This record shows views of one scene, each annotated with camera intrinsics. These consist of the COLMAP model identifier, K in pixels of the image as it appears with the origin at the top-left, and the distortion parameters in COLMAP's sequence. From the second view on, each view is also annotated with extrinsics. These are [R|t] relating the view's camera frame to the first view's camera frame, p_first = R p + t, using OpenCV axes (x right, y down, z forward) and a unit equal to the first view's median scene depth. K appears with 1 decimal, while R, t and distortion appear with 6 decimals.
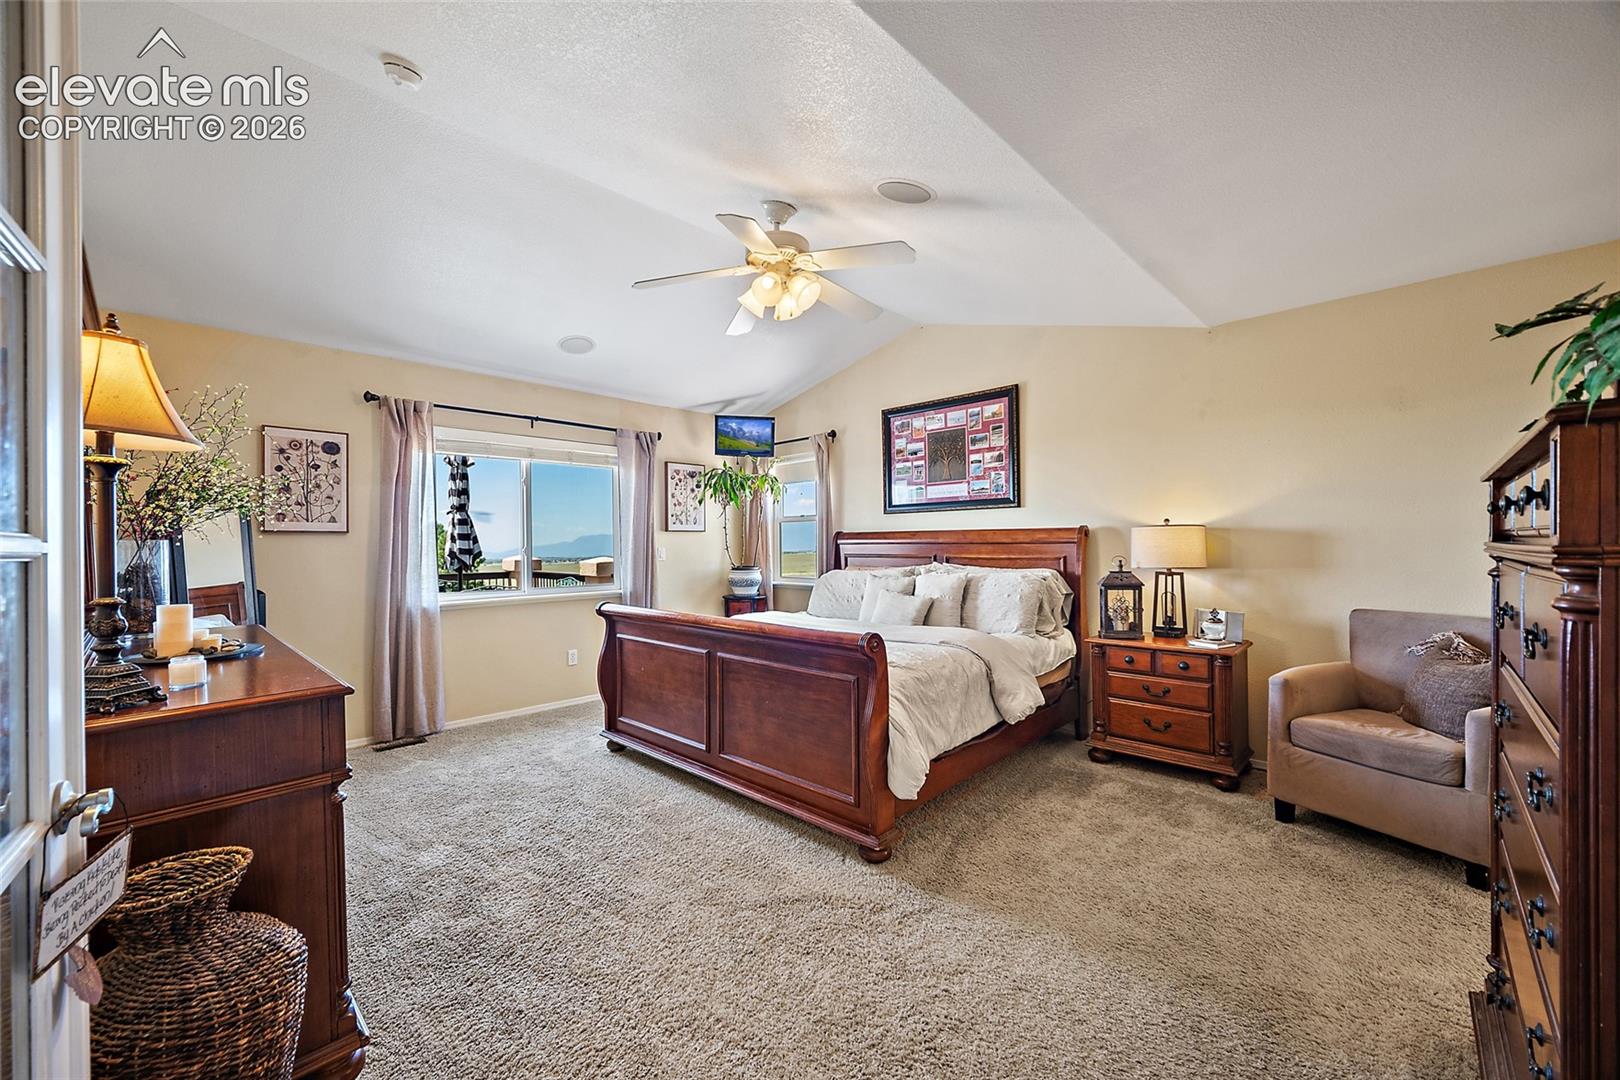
lens RADIAL K [[648.7, 0, 810.5], [0, 648.7, 543.6], [0, 0, 1]] dist [-0.007108, 0.001682]
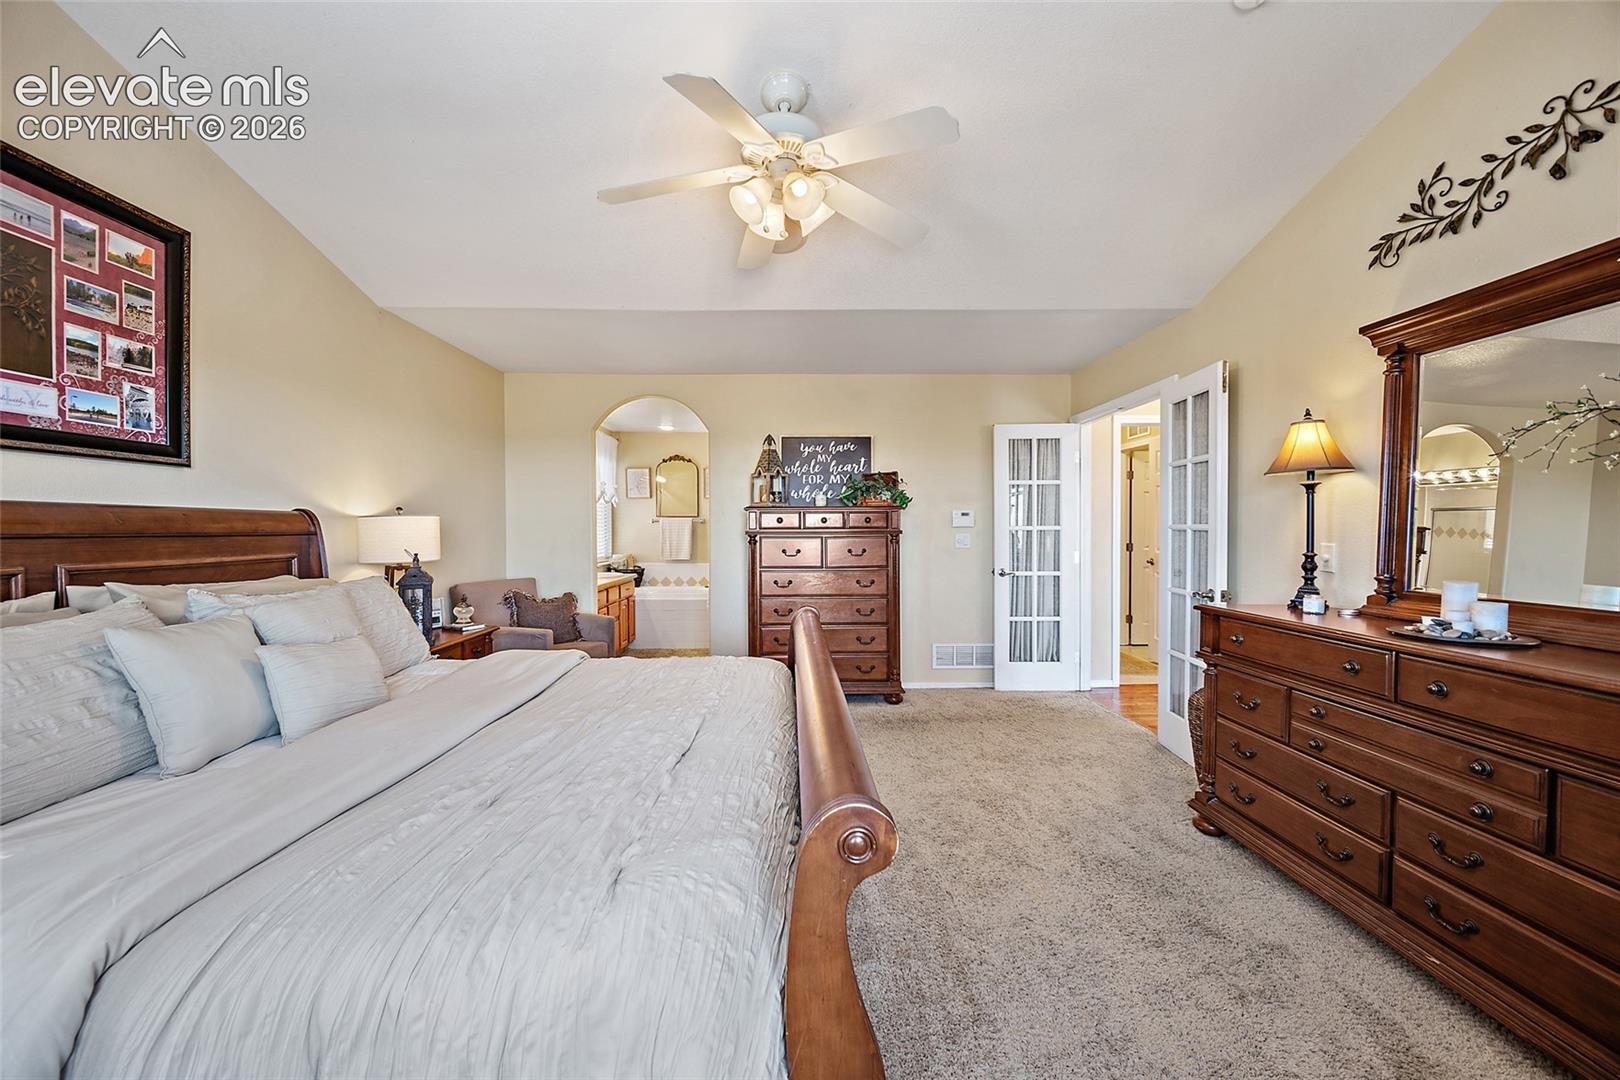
lens RADIAL K [[648.7, 0, 809.7], [0, 648.7, 539.9], [0, 0, 1]] dist [-0.007108, 0.001682]
pose [[-0.709168, -0.006757, 0.705007, -0.390640], [0.006339, 0.999853, 0.015960, -0.001648], [-0.705011, 0.015787, -0.709020, 0.977674]]
